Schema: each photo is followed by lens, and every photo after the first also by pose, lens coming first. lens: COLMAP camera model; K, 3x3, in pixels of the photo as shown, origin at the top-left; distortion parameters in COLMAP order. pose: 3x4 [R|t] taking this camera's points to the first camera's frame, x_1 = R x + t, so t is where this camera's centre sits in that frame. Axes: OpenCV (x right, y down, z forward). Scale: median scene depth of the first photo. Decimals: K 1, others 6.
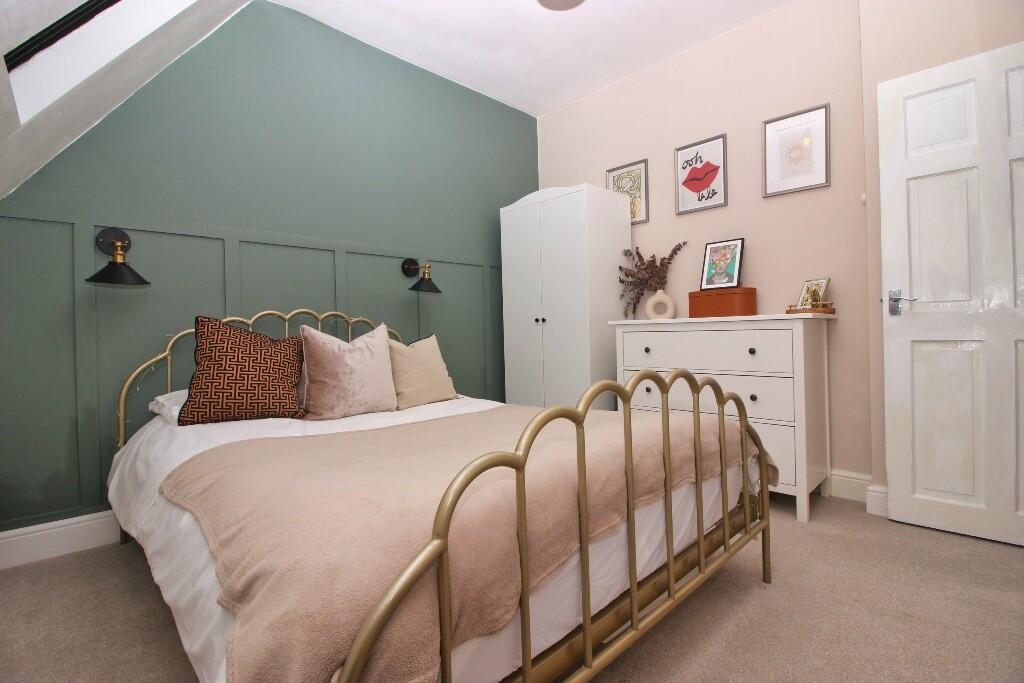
lens RADIAL K [[471.1, 0, 508.9], [0, 471.1, 336.1], [0, 0, 1]] dist [0.001564, -0.013978]
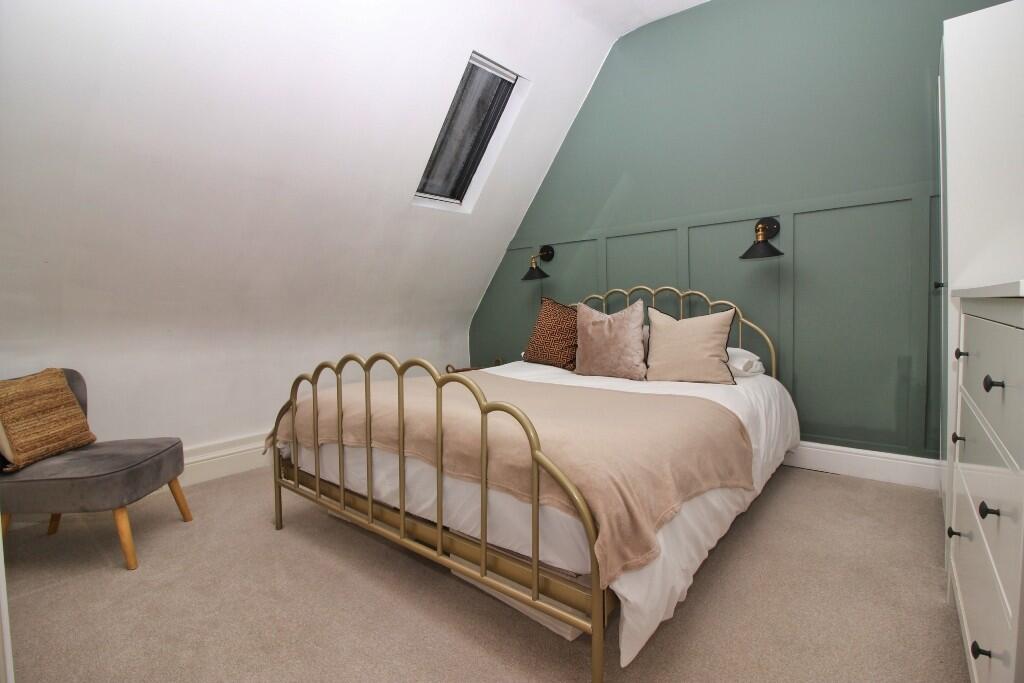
lens RADIAL K [[471.1, 0, 508.9], [0, 471.1, 336.1], [0, 0, 1]] dist [0.001564, -0.013978]
pose [[0.105025, 0.078086, -0.991399, 0.796480], [0.005368, 0.996853, 0.079085, -0.028024], [0.994455, -0.013628, 0.104275, 0.580411]]
